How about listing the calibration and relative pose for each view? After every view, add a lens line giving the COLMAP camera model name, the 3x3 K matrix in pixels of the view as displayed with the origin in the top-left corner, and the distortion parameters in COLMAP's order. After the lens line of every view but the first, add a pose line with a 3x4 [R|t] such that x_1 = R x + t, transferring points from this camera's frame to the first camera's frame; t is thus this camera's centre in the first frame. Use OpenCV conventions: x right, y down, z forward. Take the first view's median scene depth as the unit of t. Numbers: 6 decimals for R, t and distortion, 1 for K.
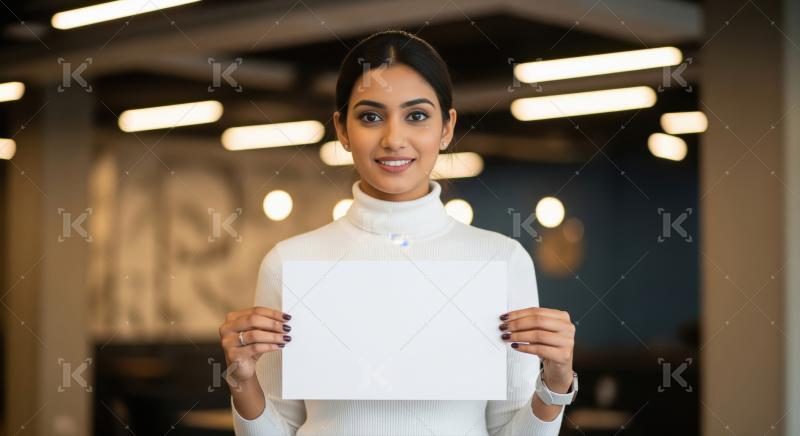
lens RADIAL K [[324.5, 0, 400.0], [0, 324.5, 218.0], [0, 0, 1]] dist [0.000403, -0.000110]
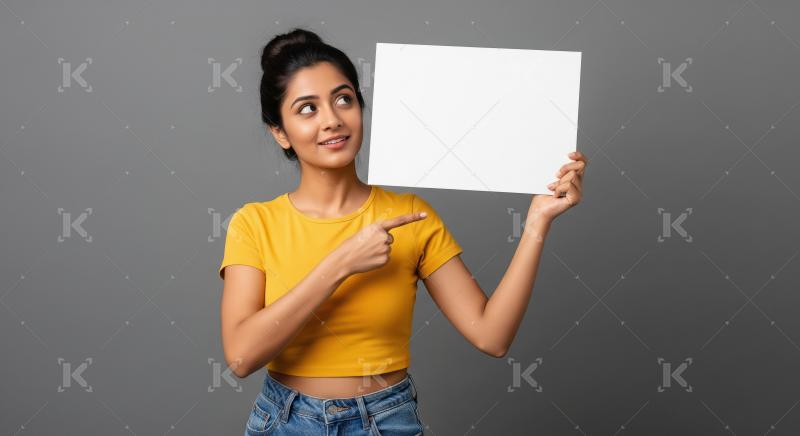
lens RADIAL K [[324.5, 0, 400.0], [0, 324.5, 218.0], [0, 0, 1]] dist [0.000403, -0.000110]
pose [[0.999999, 0.000607, 0.001553, -1.849965], [-0.000608, 0.999999, 0.000824, -0.000385], [-0.001552, -0.000825, 0.999998, 0.001411]]
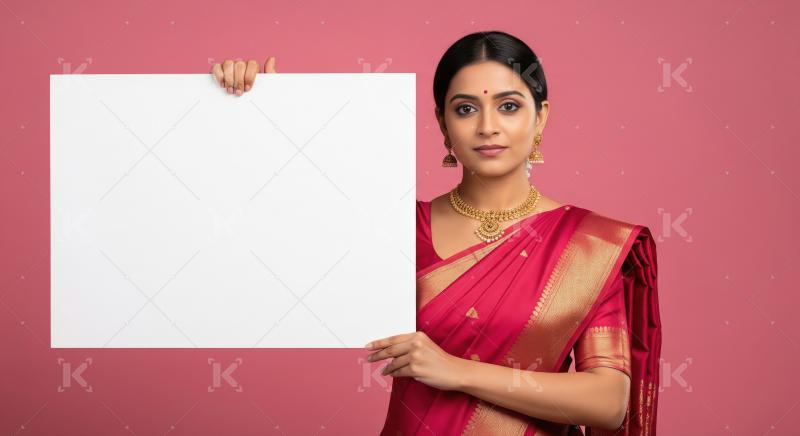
lens RADIAL K [[324.5, 0, 400.0], [0, 324.5, 218.0], [0, 0, 1]] dist [0.000403, -0.000110]
pose [[0.999996, 0.000277, 0.002856, -2.750996], [-0.000280, 0.999999, 0.001093, -0.000208], [-0.002855, -0.001093, 0.999995, 0.003532]]
